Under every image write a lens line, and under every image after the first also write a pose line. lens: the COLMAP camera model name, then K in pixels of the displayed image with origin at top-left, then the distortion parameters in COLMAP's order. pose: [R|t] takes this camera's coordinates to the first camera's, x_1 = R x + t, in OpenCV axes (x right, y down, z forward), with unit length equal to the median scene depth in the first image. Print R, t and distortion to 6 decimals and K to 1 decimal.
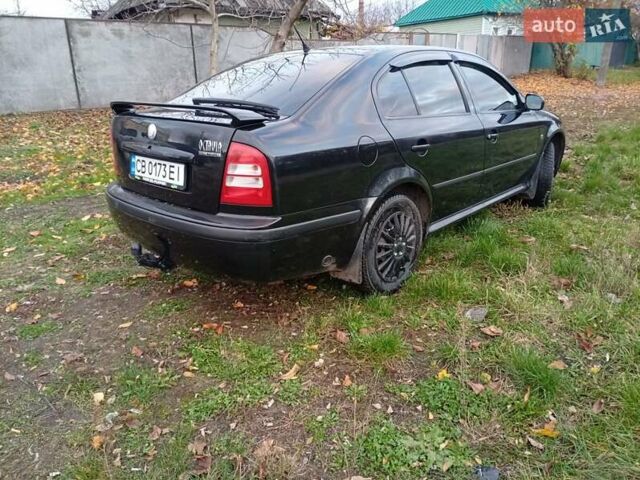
lens RADIAL K [[481.5, 0, 320.8], [0, 481.5, 241.0], [0, 0, 1]] dist [0.044190, -0.039327]
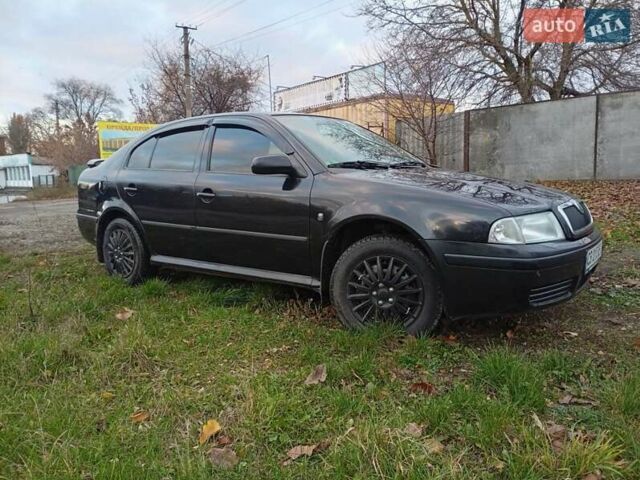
lens RADIAL K [[481.5, 0, 321.4], [0, 481.5, 242.3], [0, 0, 1]] dist [0.044190, -0.039327]
pose [[0.074561, 0.163794, -0.983673, 0.493395], [-0.307140, 0.942238, 0.133614, -0.120650], [0.948739, 0.292163, 0.120562, 0.414342]]
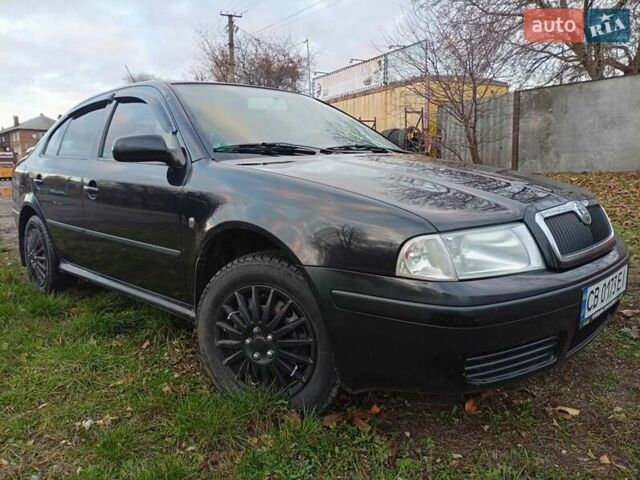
lens RADIAL K [[481.5, 0, 321.5], [0, 481.5, 242.4], [0, 0, 1]] dist [0.044190, -0.039327]
pose [[-0.050393, 0.181725, -0.982057, 0.403968], [-0.304070, 0.933833, 0.188405, -0.142667], [0.951316, 0.308109, 0.008198, 0.495194]]
